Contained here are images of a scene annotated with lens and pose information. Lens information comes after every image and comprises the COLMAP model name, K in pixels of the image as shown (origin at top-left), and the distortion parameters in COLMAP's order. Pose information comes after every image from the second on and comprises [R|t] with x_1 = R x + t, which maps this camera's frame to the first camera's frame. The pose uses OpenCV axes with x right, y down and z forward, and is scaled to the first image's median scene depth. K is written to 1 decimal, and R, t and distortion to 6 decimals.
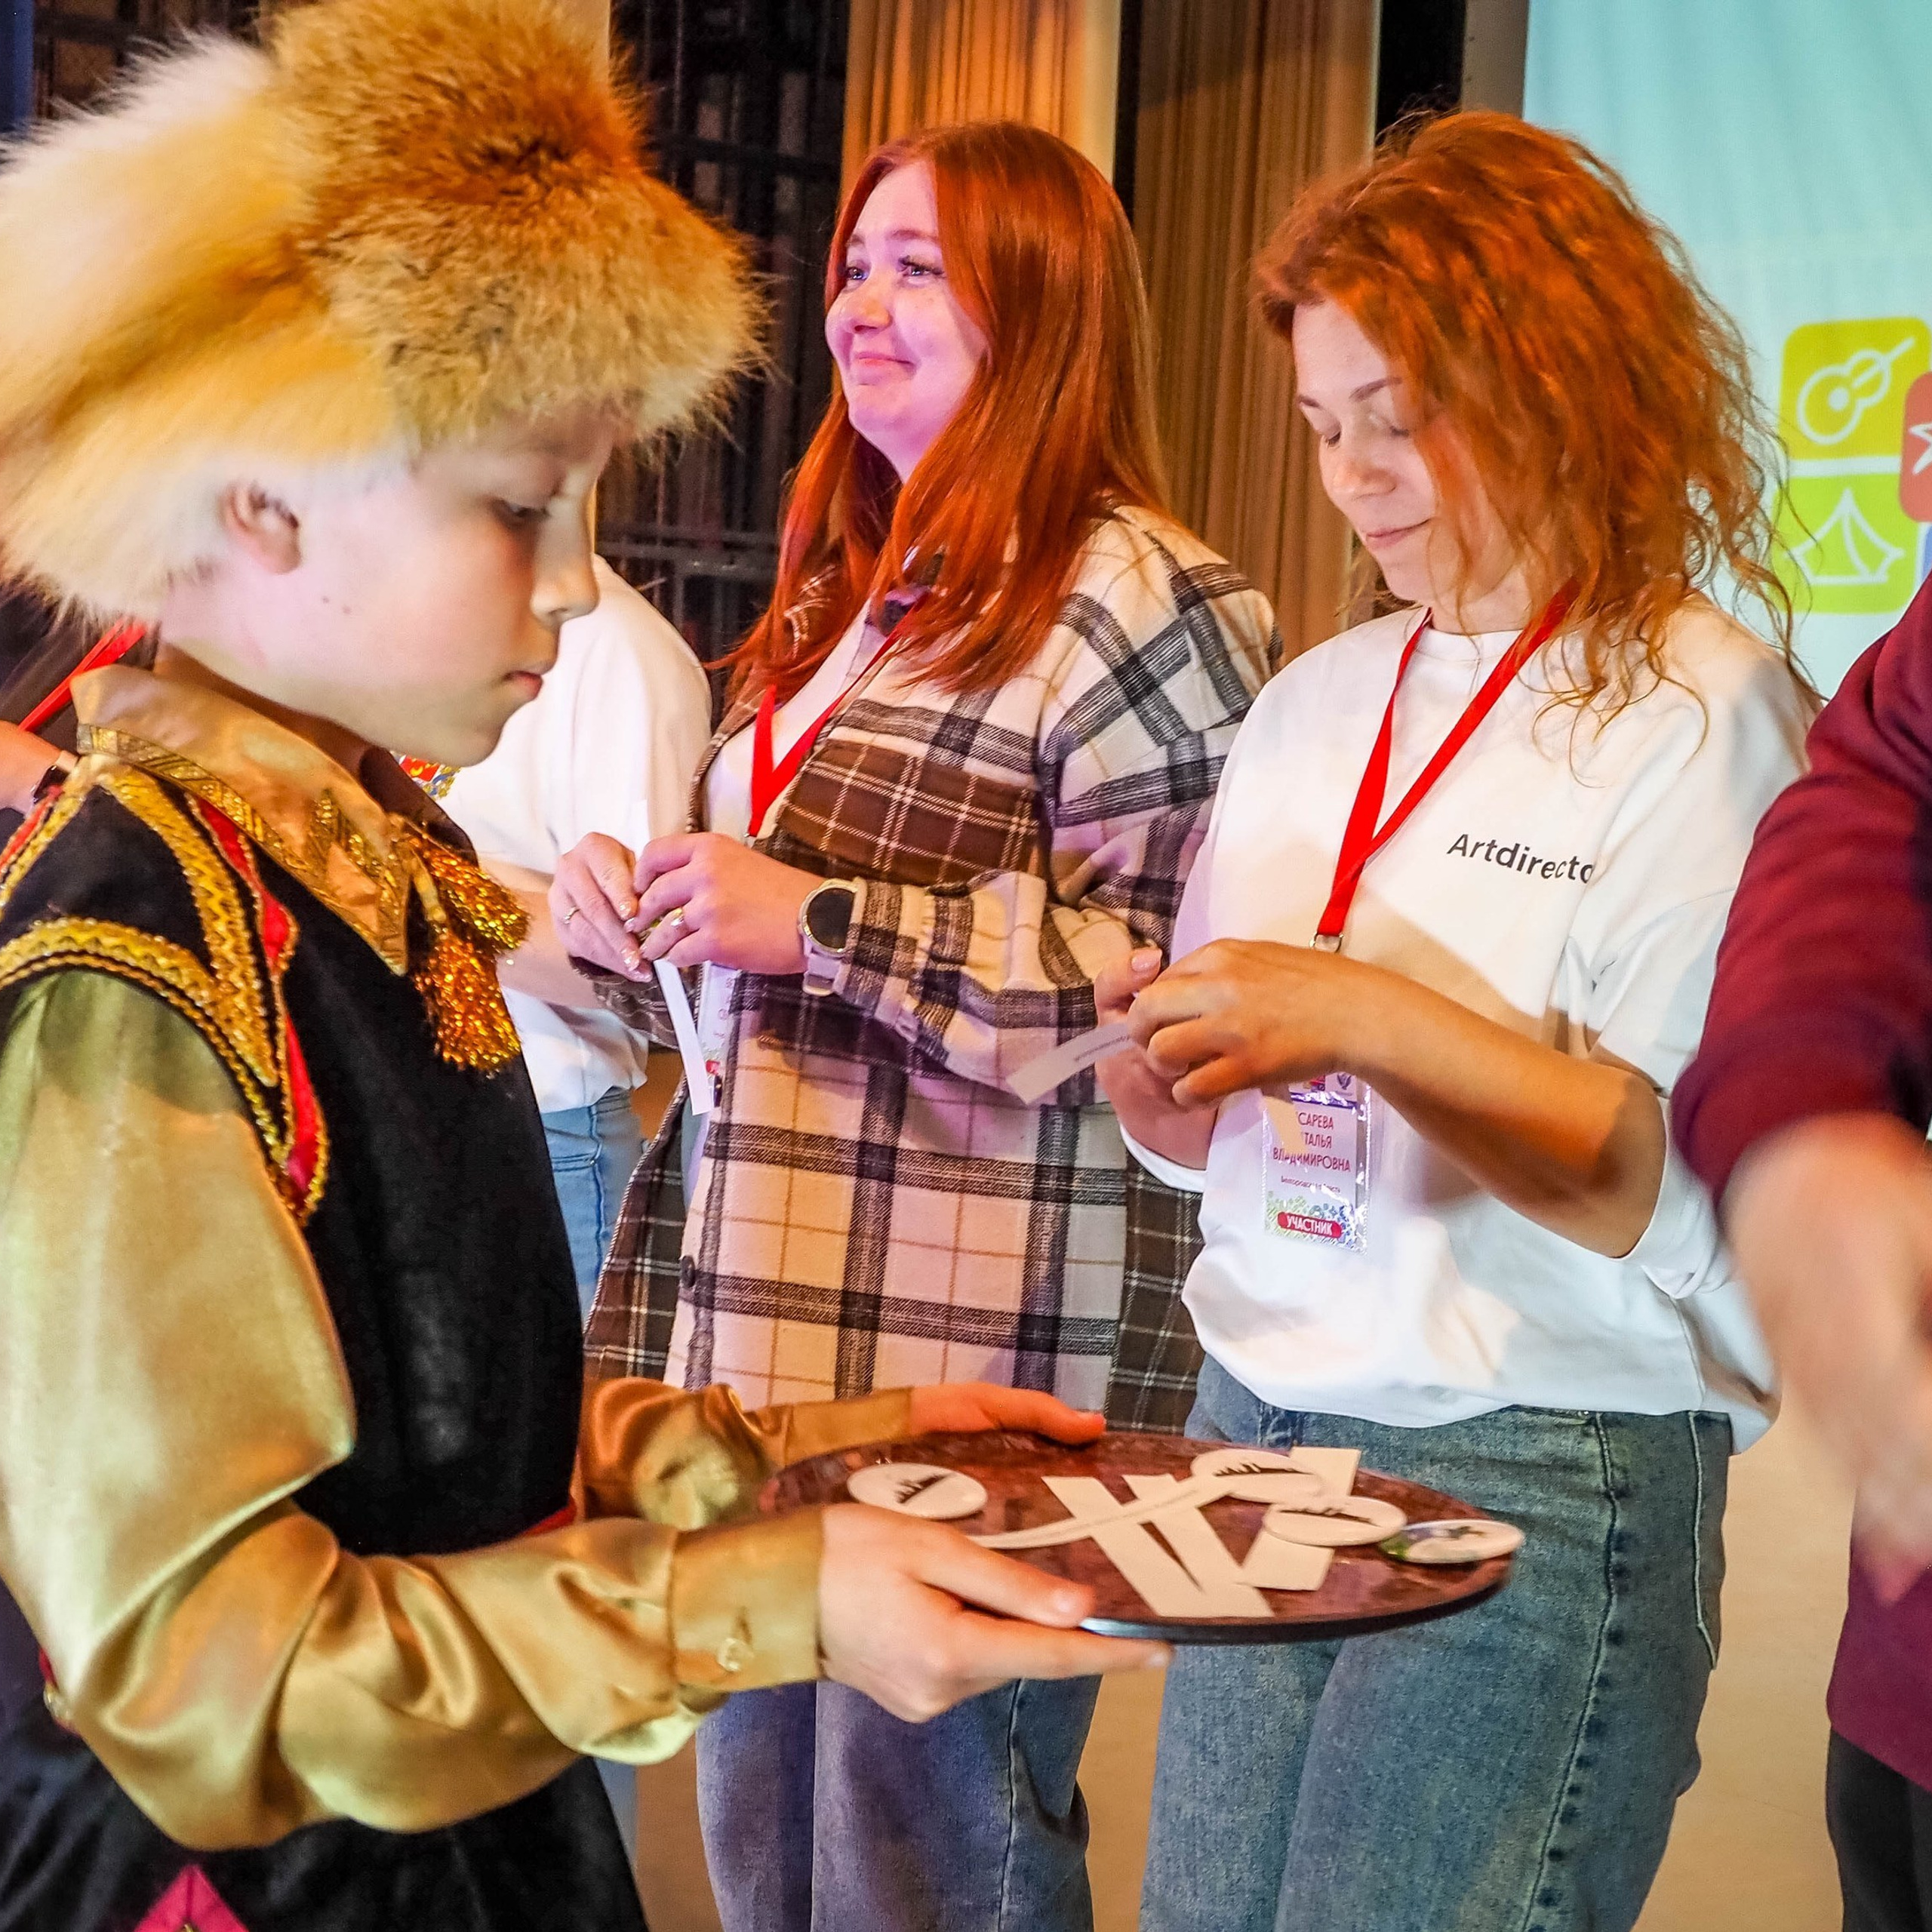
lens RADIAL K [[3300.1, 0, 949.0], [0, 3300.1, 1071.9], [0, 0, 1]] dist [-0.005310, 0.000000]
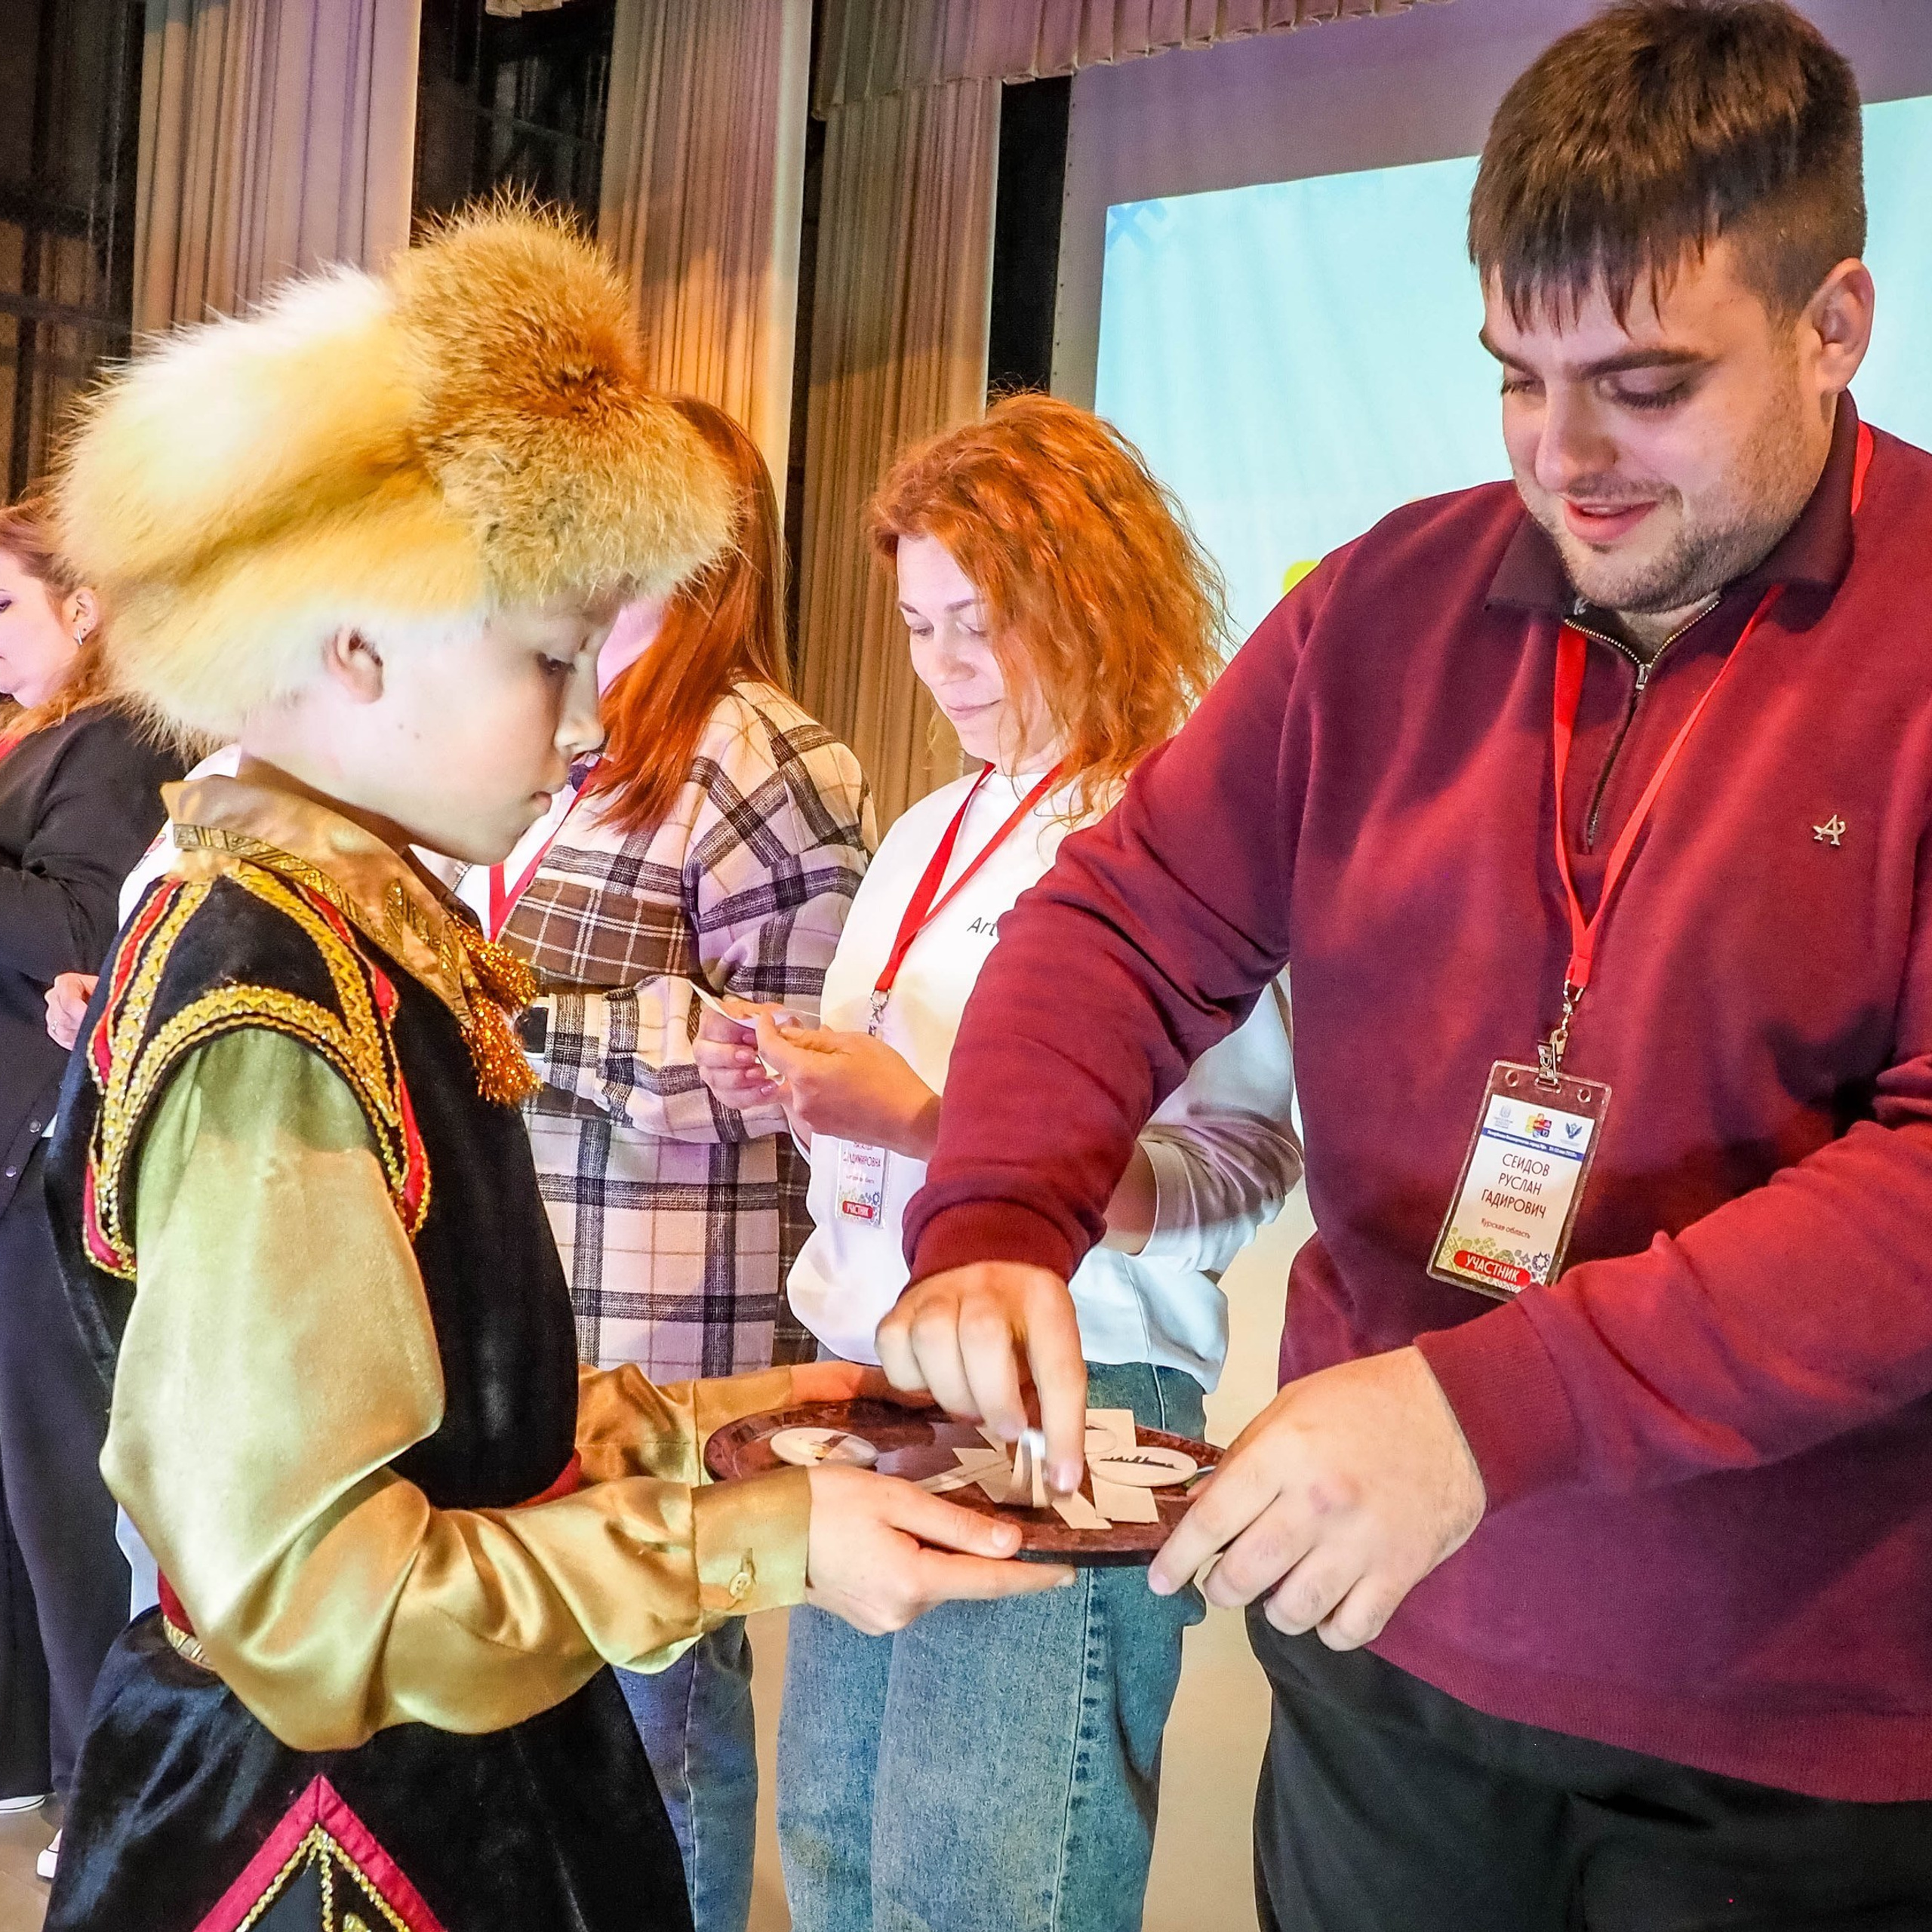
lens RADIAL K [[2485.0, 0, 1019.7], [0, 2485.0, 1061.1], [0, 0, 1]] dist [-0.053288, 0.000000]
pose [[0.968792, 0.018025, 0.247217, -0.197776], [-0.013275, 0.999694, -0.020864, -0.003530], [-0.247518, 0.016931, 0.968735, 0.058631]]
